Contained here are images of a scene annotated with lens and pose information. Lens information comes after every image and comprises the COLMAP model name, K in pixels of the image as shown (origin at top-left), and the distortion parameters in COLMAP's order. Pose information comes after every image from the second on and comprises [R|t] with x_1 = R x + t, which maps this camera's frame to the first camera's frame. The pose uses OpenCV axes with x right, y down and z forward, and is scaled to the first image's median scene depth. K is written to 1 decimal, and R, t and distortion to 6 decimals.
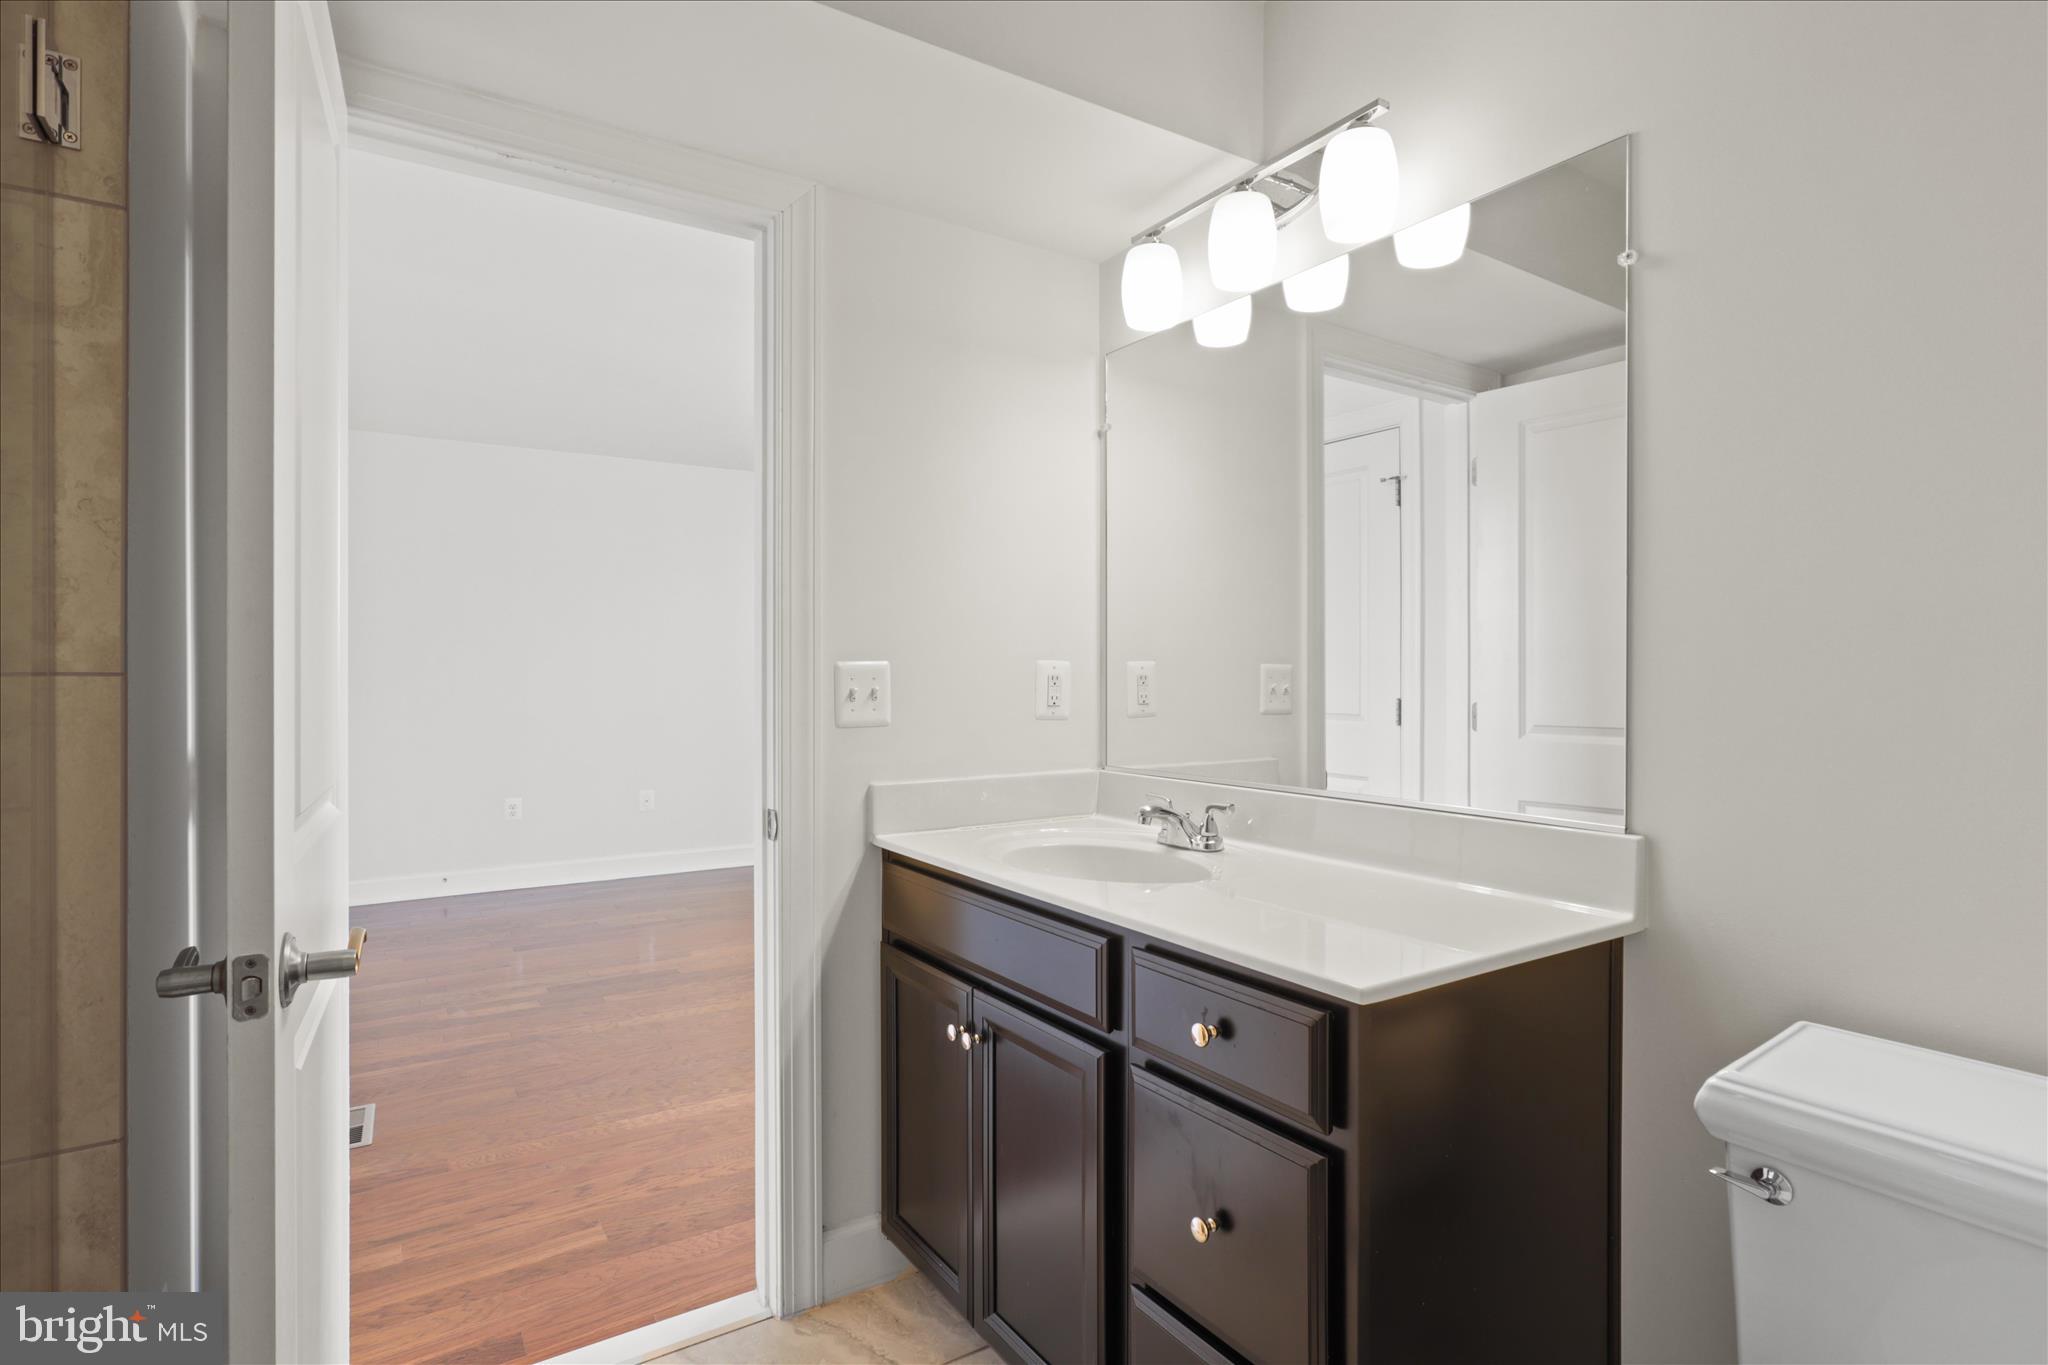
lens RADIAL K [[1144.8, 0, 1022.4], [0, 1144.8, 731.7], [0, 0, 1]] dist [-0.001156, -0.000411]
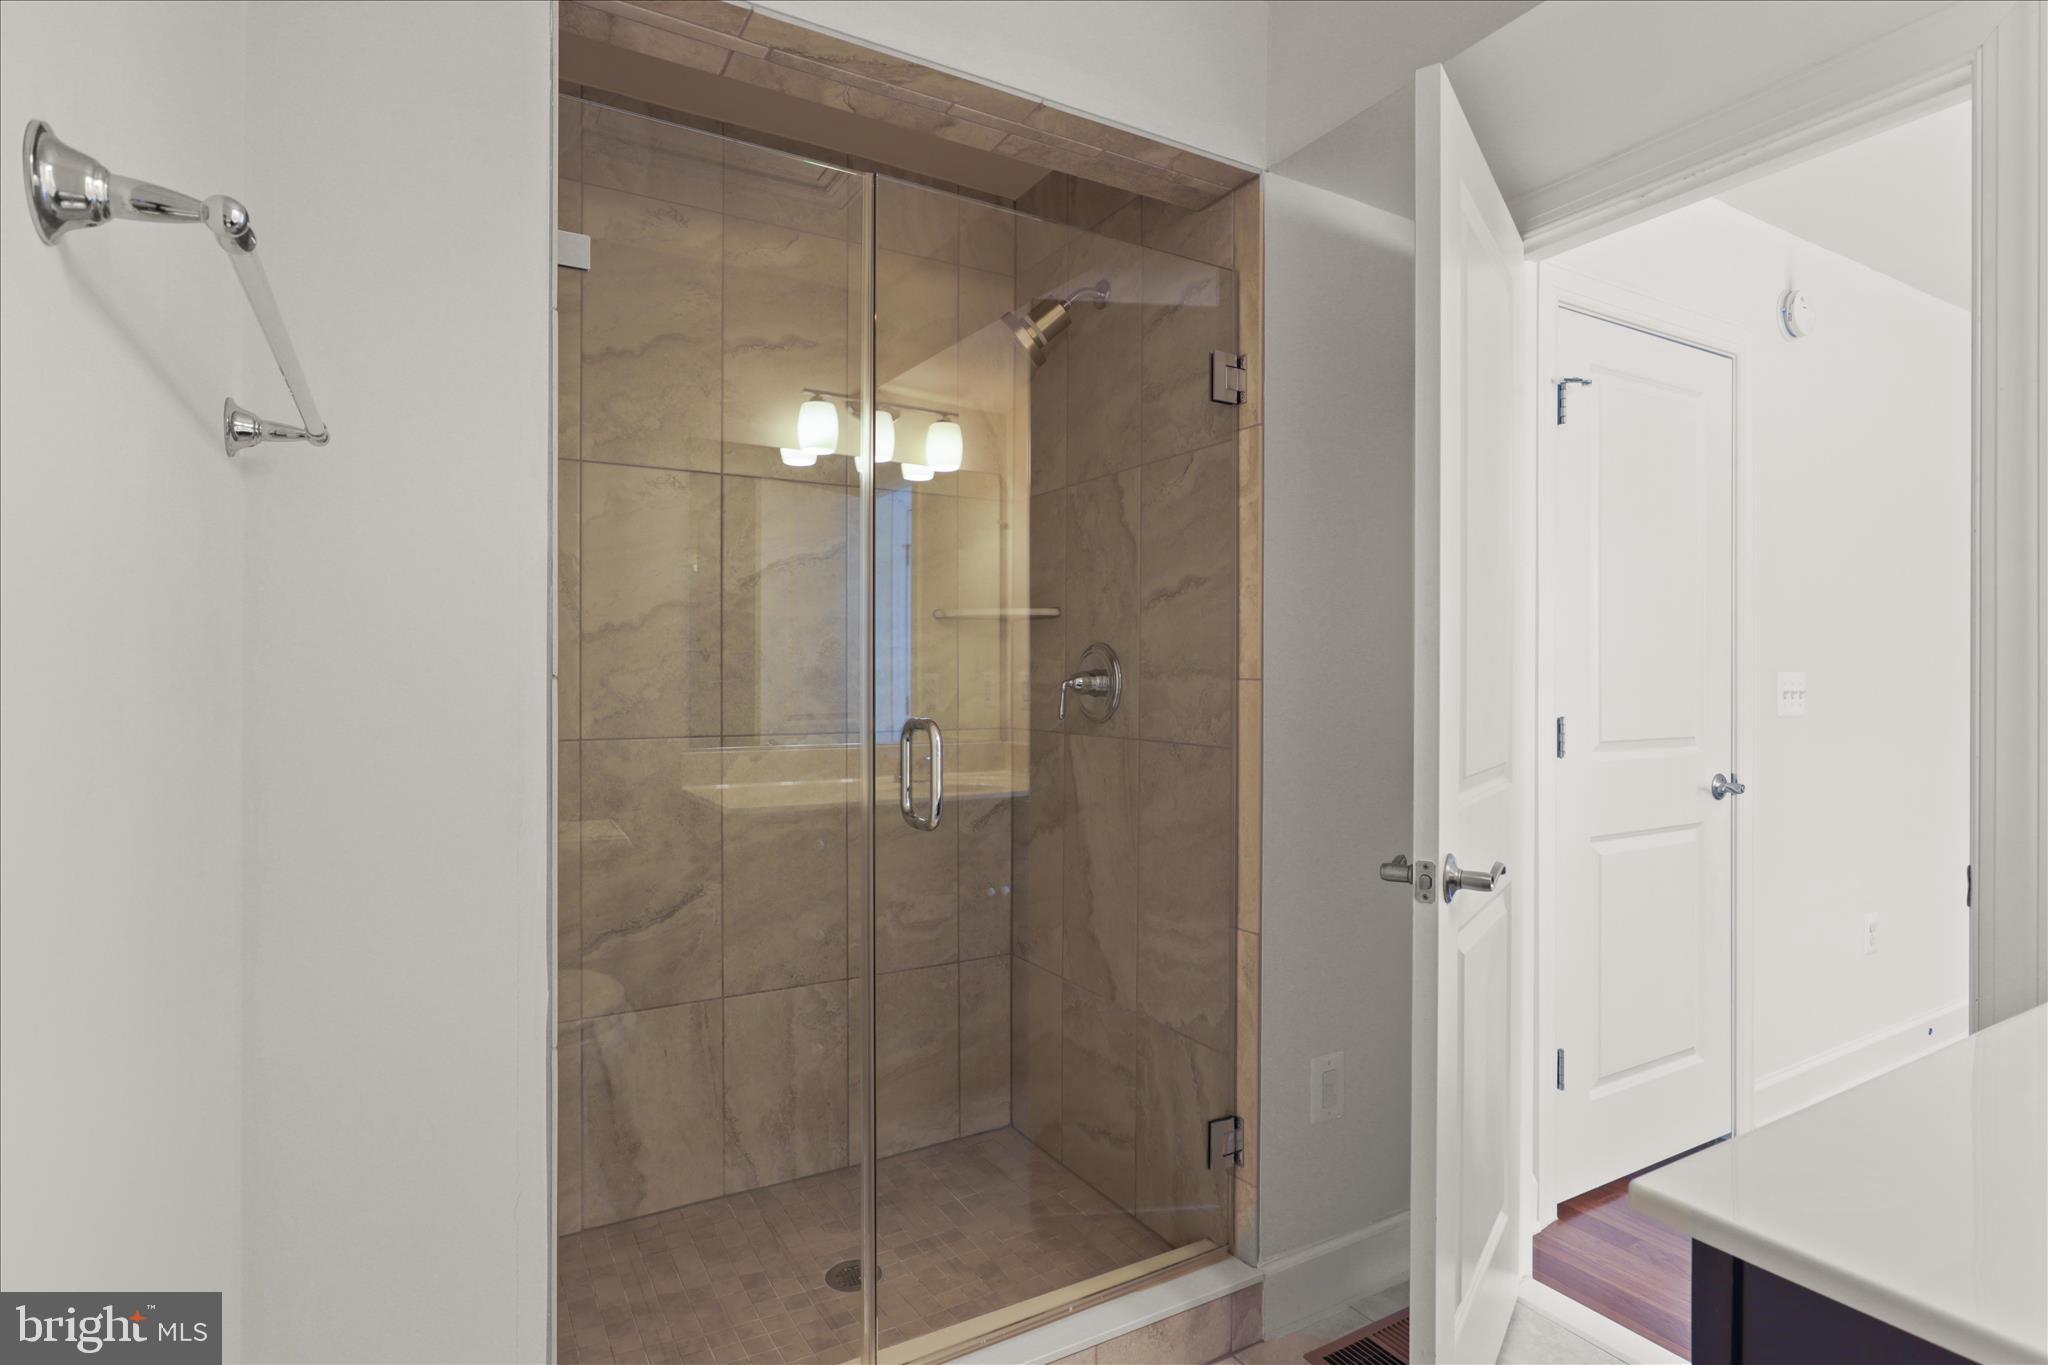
lens RADIAL K [[1026.8, 0, 1028.6], [0, 1026.8, 675.9], [0, 0, 1]] dist [-0.003710, 0.008062]
pose [[0.002767, -0.008840, -0.999957, 0.855742], [-0.001670, 0.999959, -0.008845, -0.039240], [0.999995, 0.001694, 0.002752, 0.628442]]
